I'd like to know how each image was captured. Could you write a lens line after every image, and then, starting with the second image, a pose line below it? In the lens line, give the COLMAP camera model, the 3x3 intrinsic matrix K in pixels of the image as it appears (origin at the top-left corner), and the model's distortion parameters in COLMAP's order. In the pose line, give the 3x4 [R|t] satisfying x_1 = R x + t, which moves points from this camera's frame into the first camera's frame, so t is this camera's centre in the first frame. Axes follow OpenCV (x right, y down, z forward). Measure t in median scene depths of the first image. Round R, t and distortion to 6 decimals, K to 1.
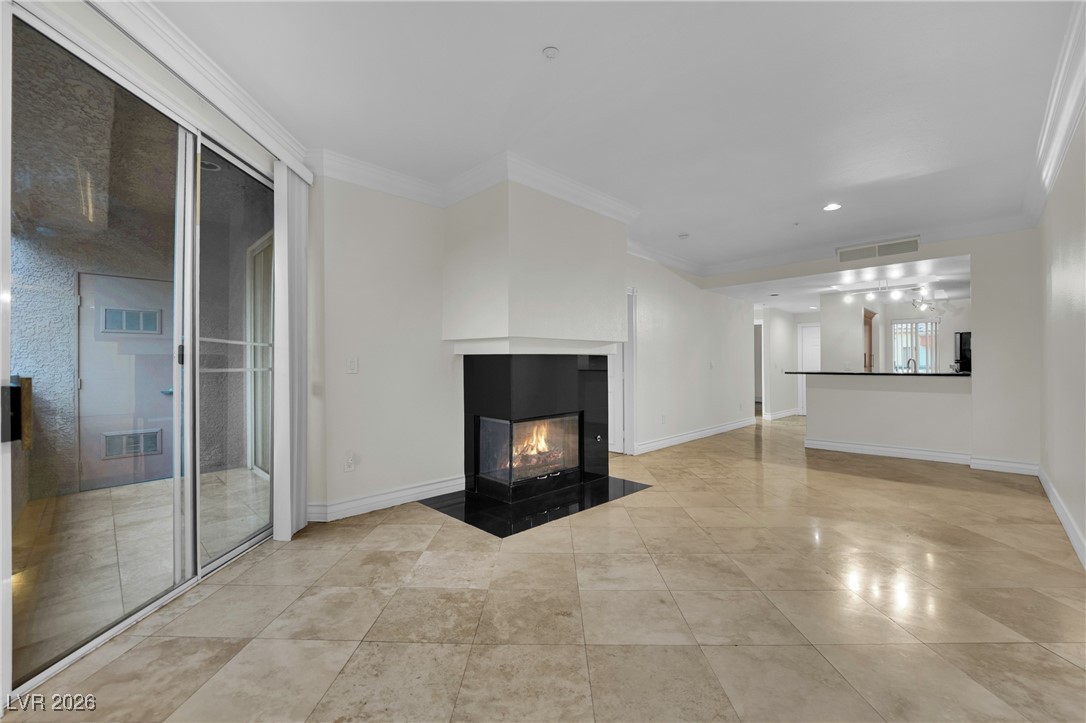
lens RADIAL K [[444.2, 0, 536.5], [0, 444.2, 359.4], [0, 0, 1]] dist [-0.014042, -0.000824]
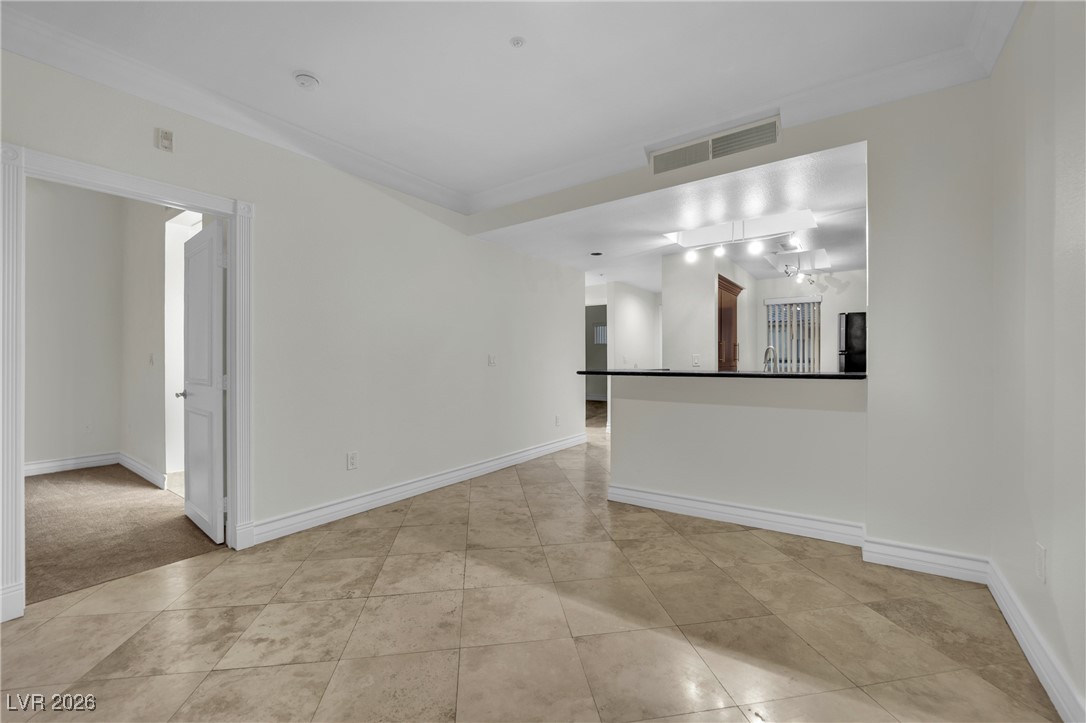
lens RADIAL K [[444.2, 0, 545.3], [0, 444.2, 357.5], [0, 0, 1]] dist [-0.014042, -0.000824]
pose [[0.985201, -0.003733, 0.171360, 0.479269], [0.004495, 0.999982, -0.004061, 0.011042], [-0.171342, 0.004771, 0.985200, 0.500718]]
